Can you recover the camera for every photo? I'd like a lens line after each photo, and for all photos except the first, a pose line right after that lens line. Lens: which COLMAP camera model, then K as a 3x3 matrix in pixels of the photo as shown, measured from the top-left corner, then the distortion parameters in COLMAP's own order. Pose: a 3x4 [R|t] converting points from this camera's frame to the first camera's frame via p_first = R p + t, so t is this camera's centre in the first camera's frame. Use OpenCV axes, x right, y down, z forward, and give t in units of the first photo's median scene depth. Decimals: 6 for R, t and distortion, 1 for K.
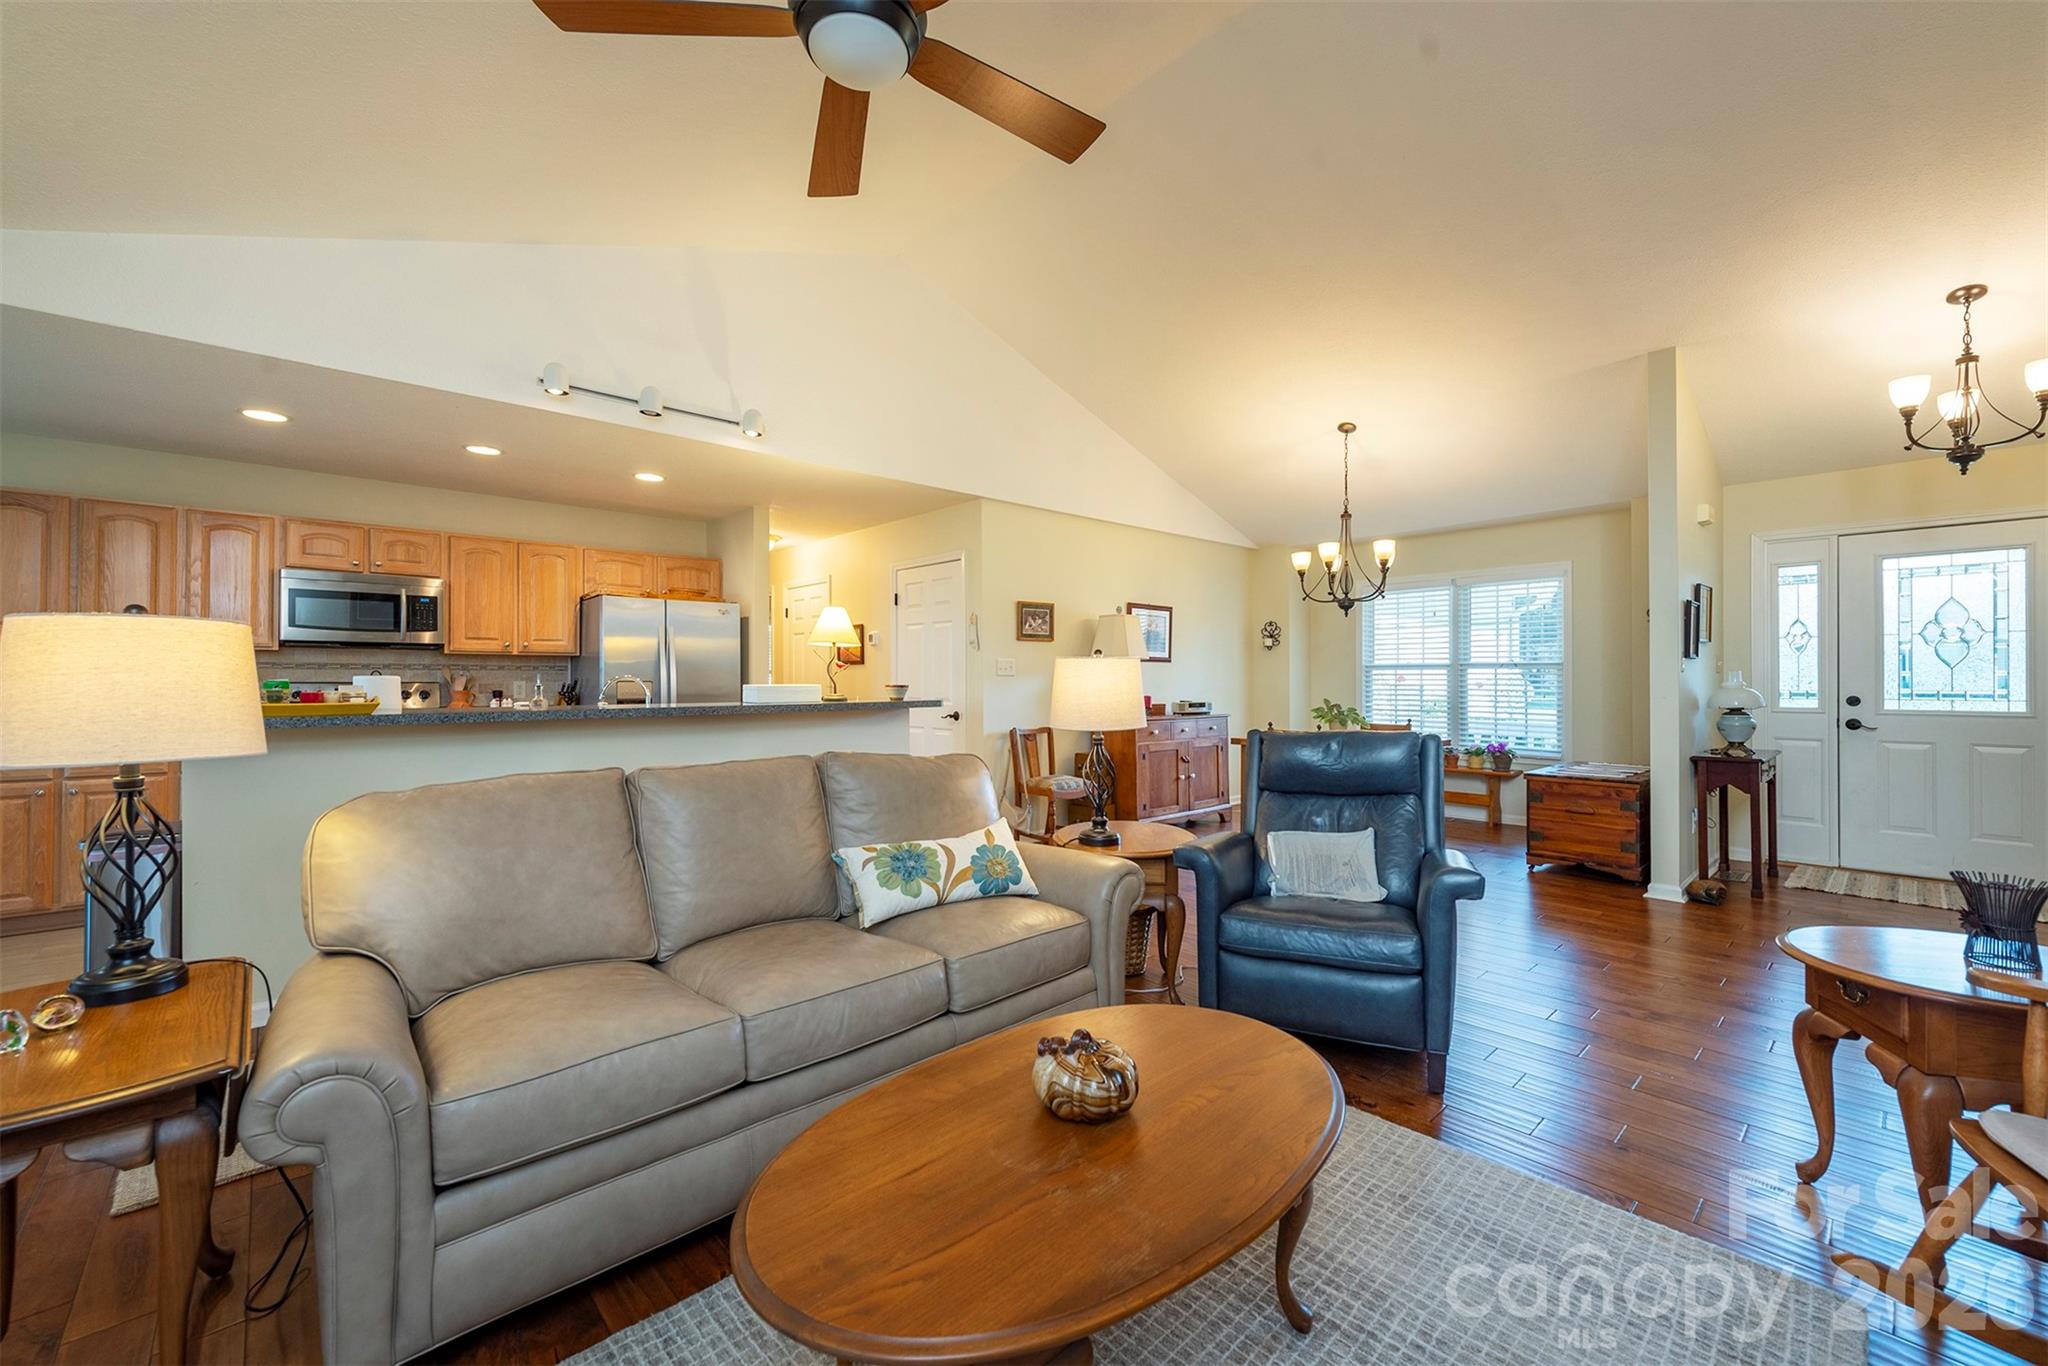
lens RADIAL K [[826.9, 0, 1005.6], [0, 826.9, 678.7], [0, 0, 1]] dist [0.012751, -0.000041]
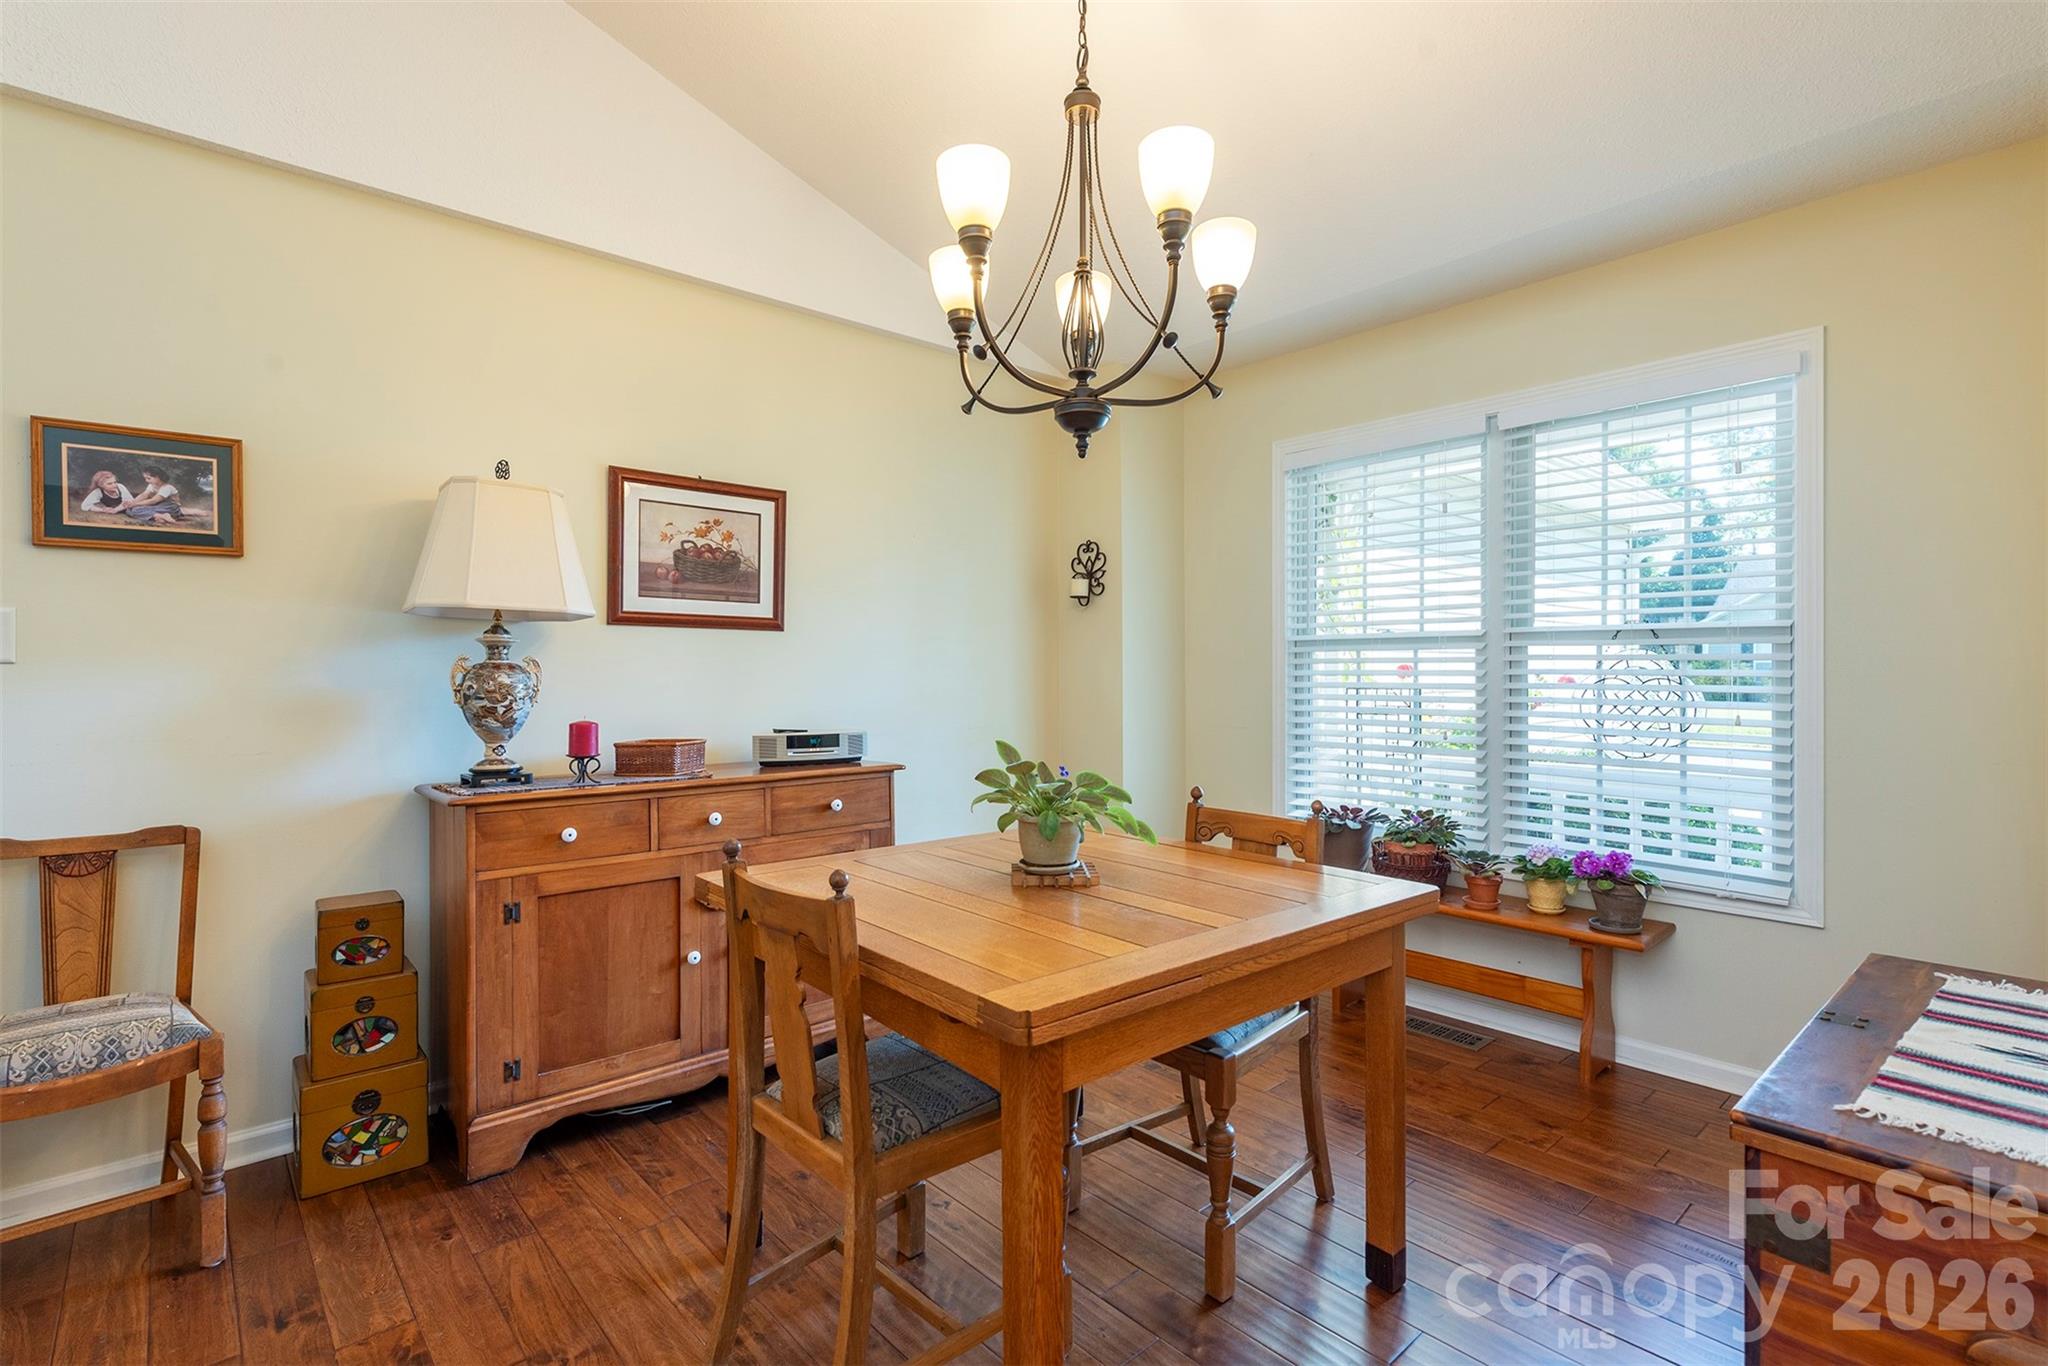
lens RADIAL K [[942.8, 0, 1014.3], [0, 942.8, 677.2], [0, 0, 1]] dist [0.005710, -0.003551]
pose [[0.999973, -0.002429, -0.007000, 0.324259], [0.002477, 0.999974, 0.006838, 0.000156], [0.006983, -0.006855, 0.999952, 0.563040]]
